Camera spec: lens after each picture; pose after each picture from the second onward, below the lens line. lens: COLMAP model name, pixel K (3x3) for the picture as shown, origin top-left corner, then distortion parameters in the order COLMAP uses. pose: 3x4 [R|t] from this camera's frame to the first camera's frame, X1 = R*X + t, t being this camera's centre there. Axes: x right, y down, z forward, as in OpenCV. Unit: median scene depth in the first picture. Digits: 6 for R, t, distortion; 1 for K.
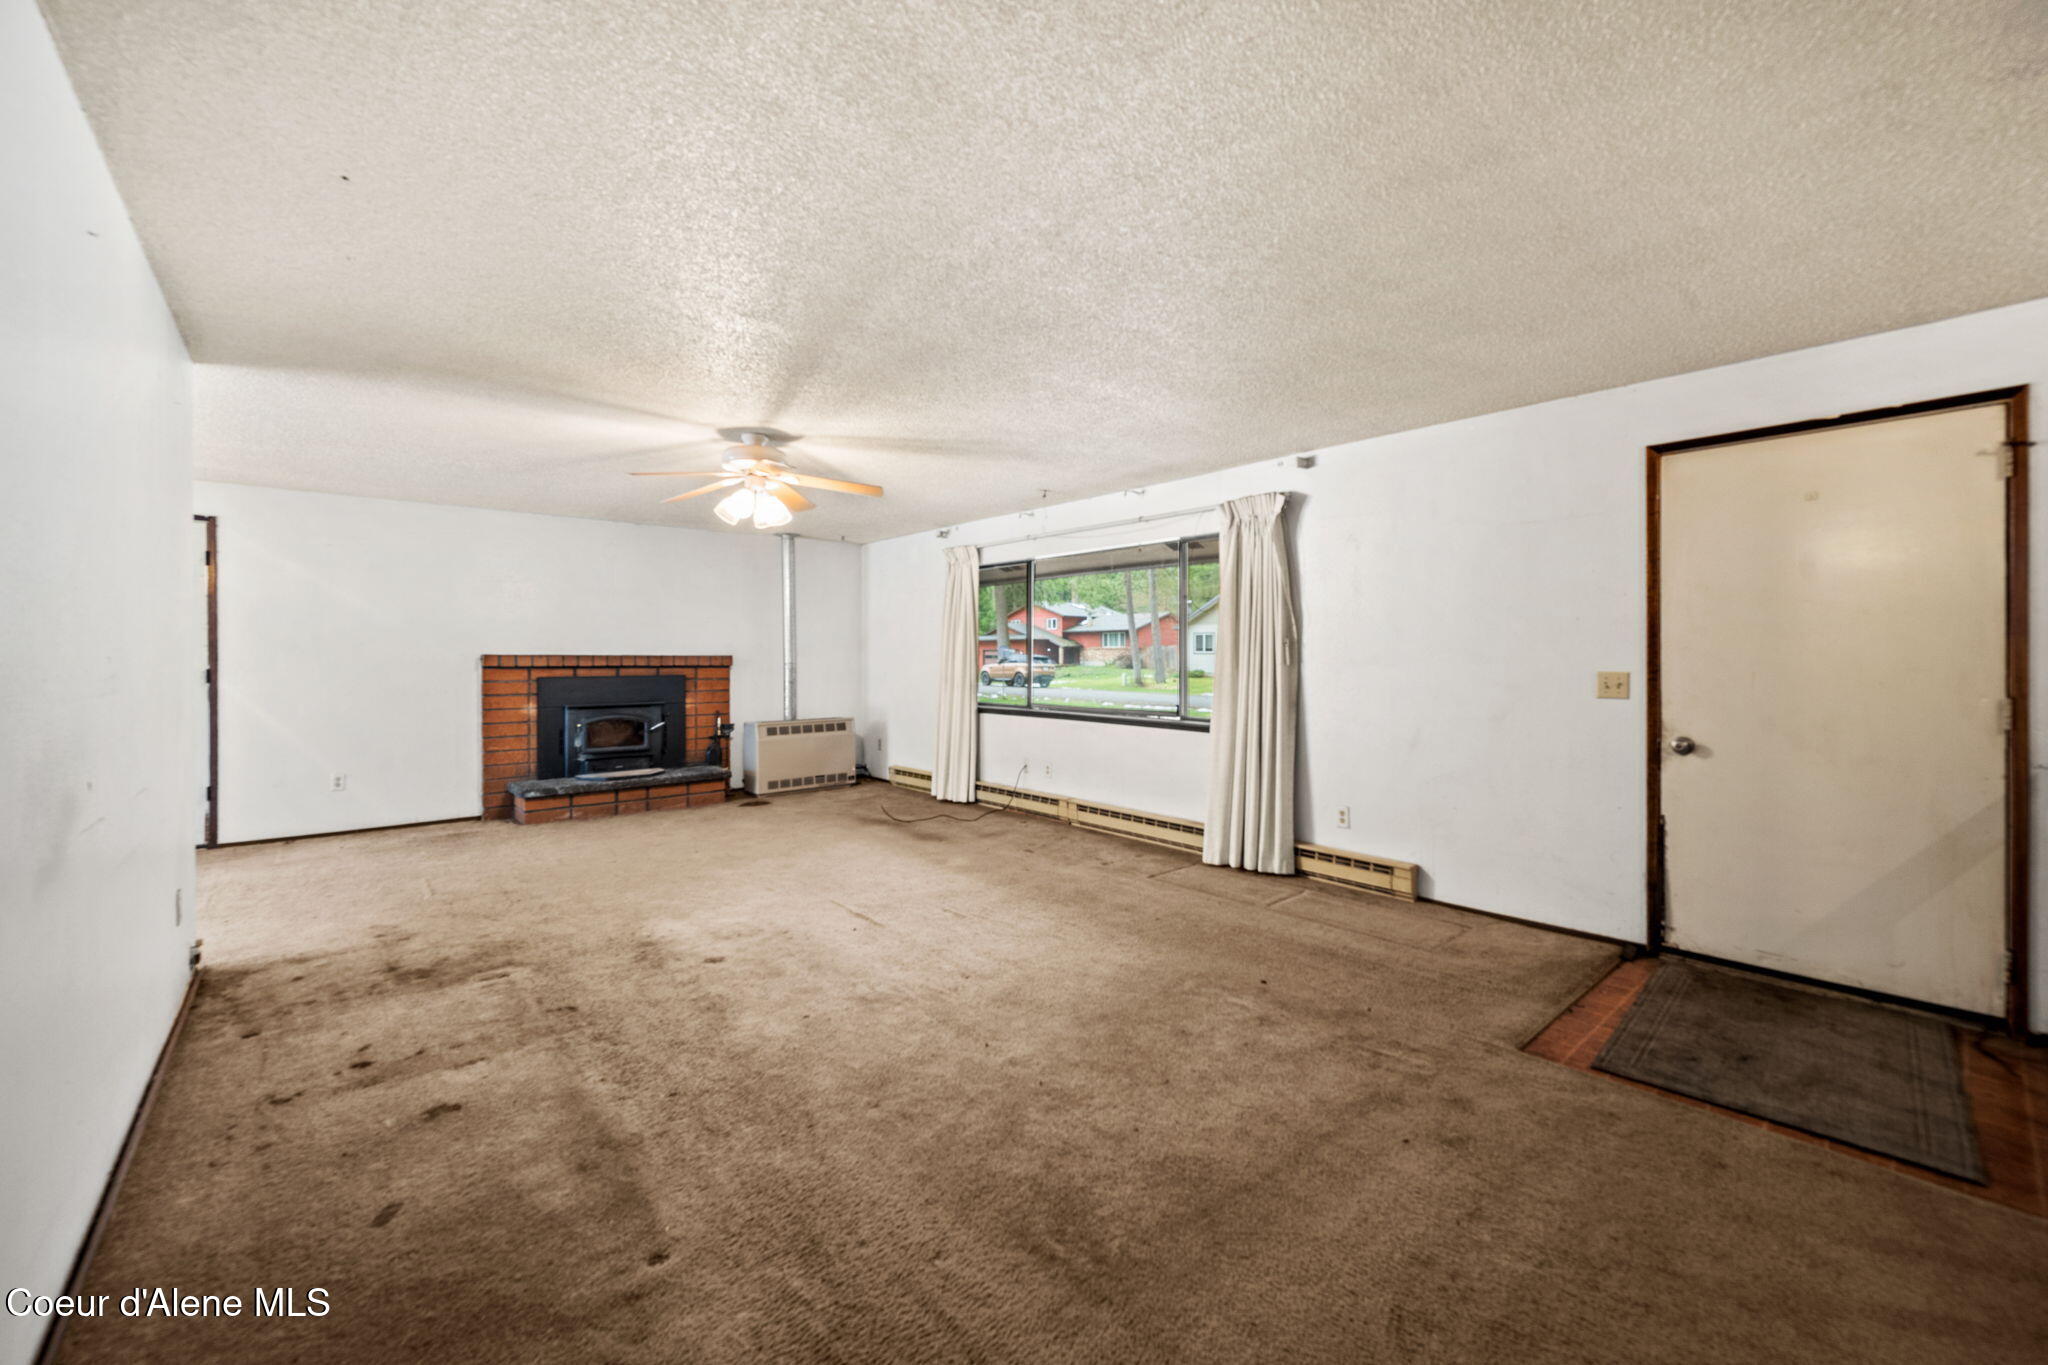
lens RADIAL K [[810.4, 0, 1015.7], [0, 810.4, 654.8], [0, 0, 1]] dist [0.000352, -0.000139]
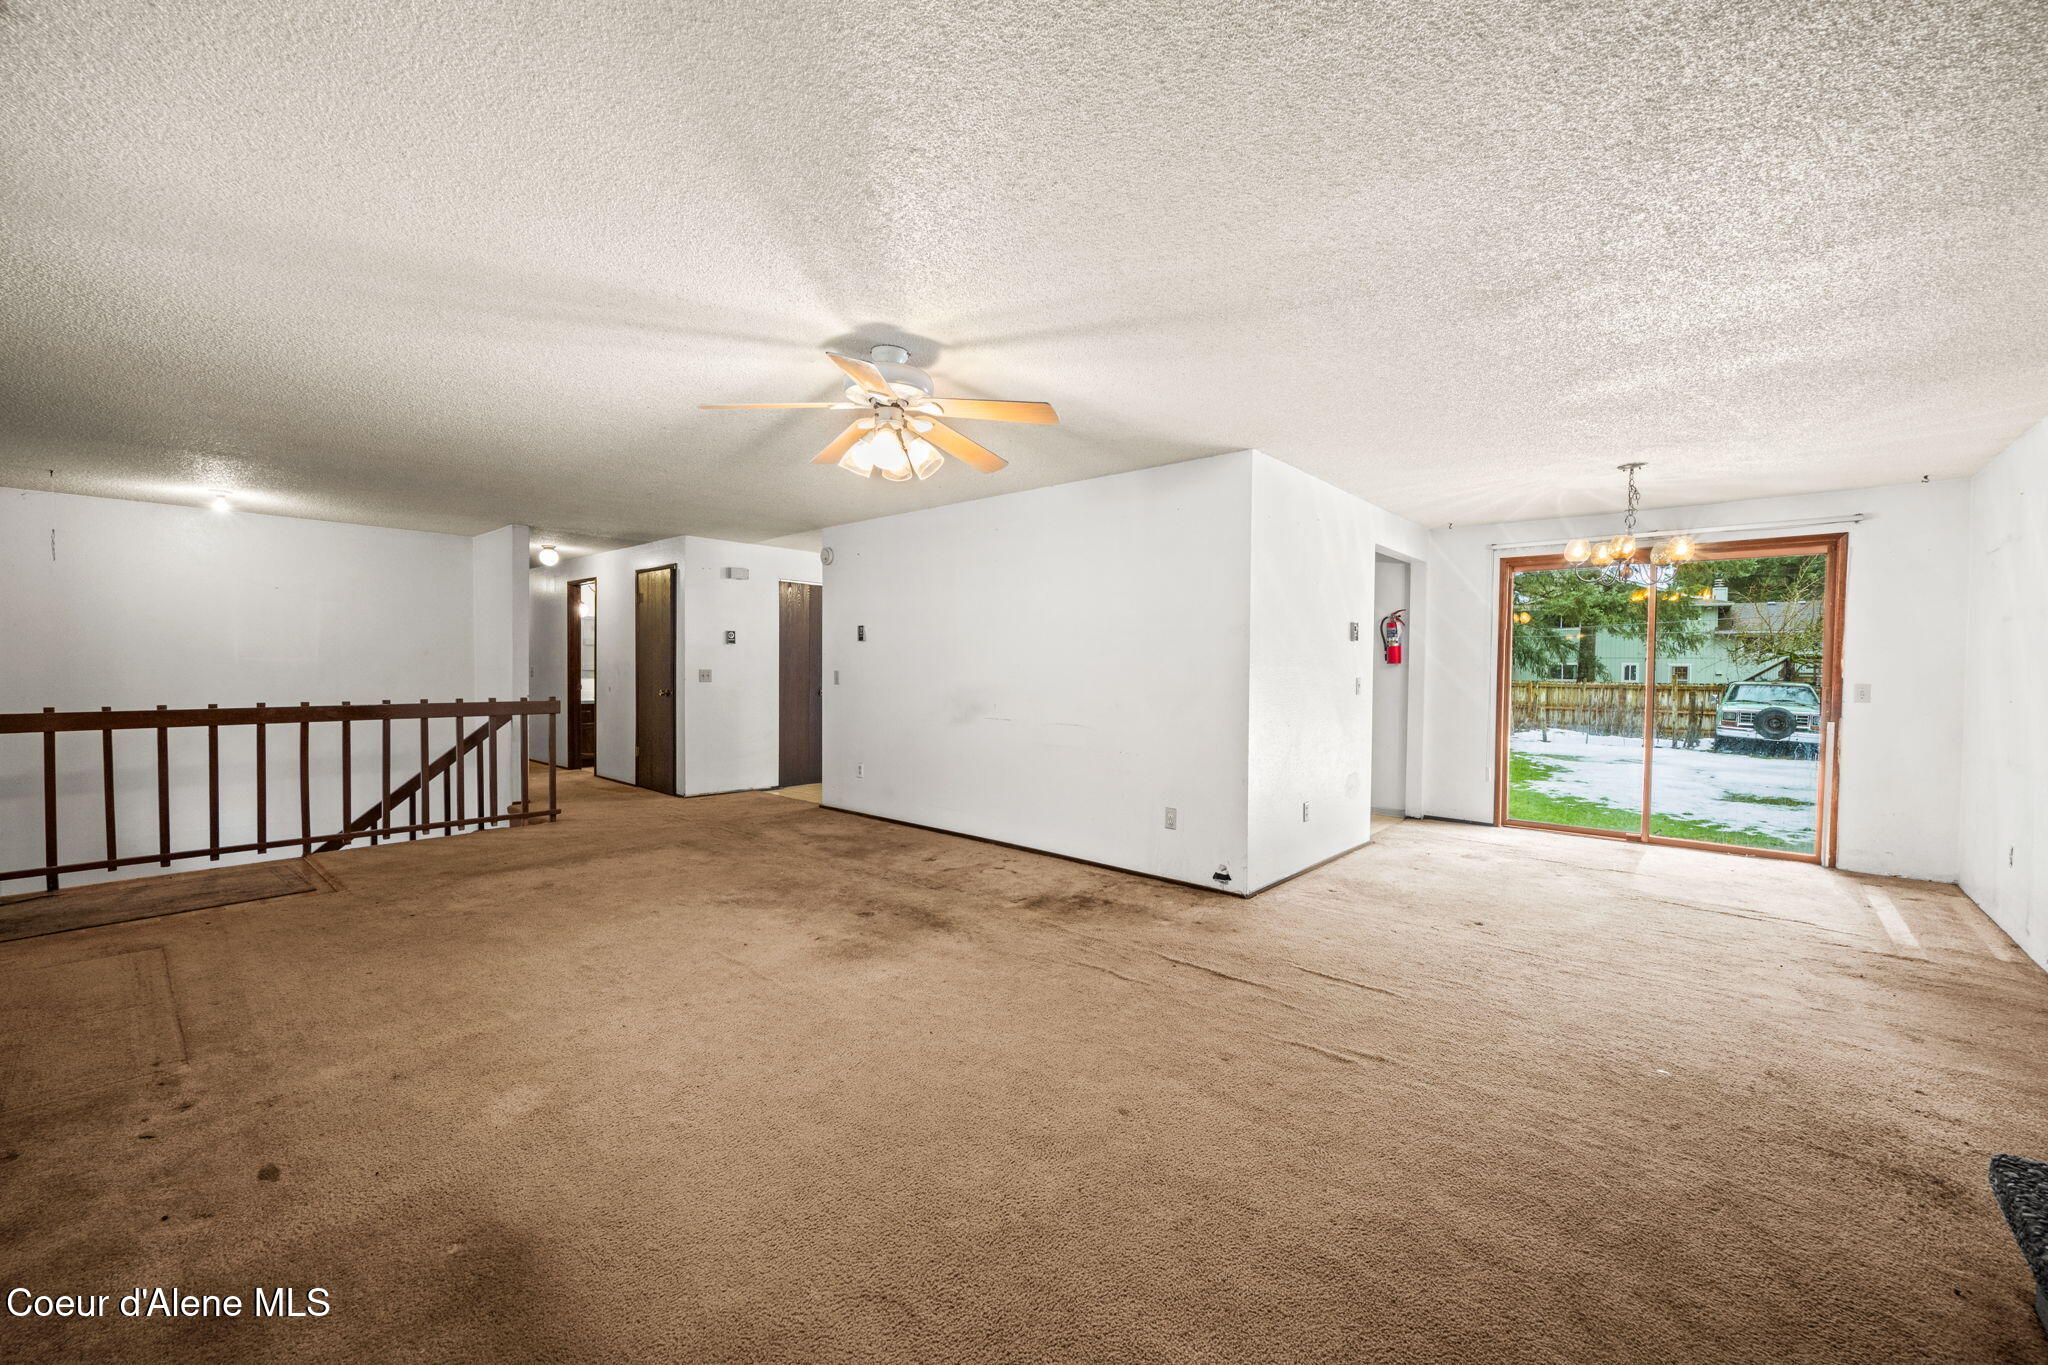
lens RADIAL K [[812.5, 0, 1027.8], [0, 812.5, 690.0], [0, 0, 1]] dist [-0.000051, -0.000080]
pose [[-0.990035, -0.003753, -0.140770, -0.290405], [-0.007670, 0.999598, 0.027294, 0.004654], [0.140611, 0.028102, -0.989666, 1.467471]]
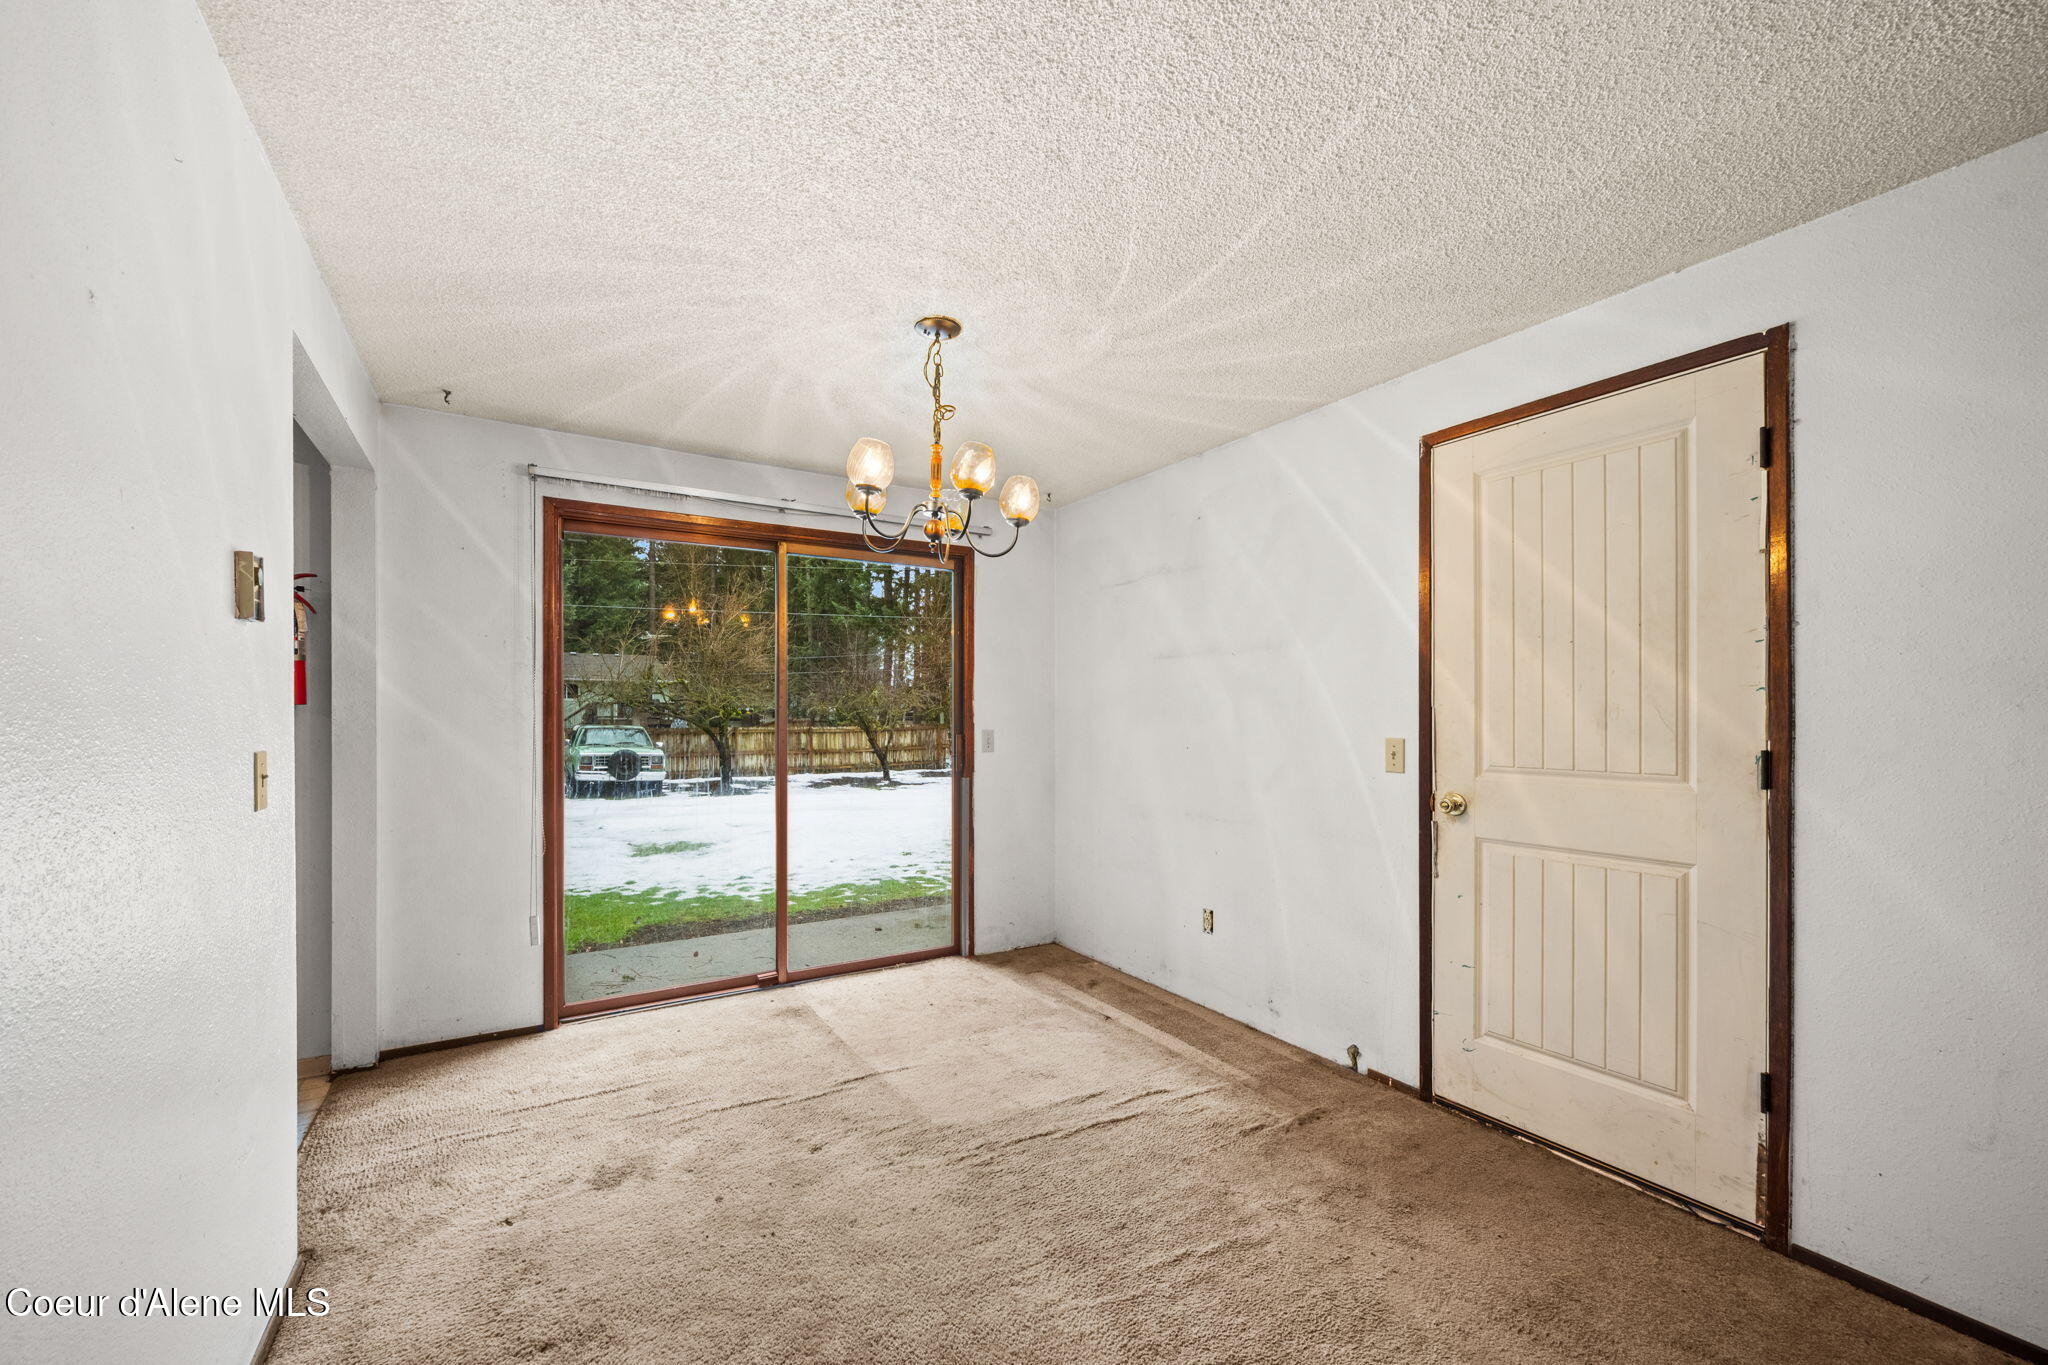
lens RADIAL K [[817.7, 0, 1027.5], [0, 817.7, 717.3], [0, 0, 1]] dist [-0.001886, -0.000531]
pose [[-0.152260, 0.002576, -0.988337, -0.623401], [0.002756, 0.999994, 0.002181, 0.001362], [0.988337, -0.002392, -0.152266, 0.775148]]
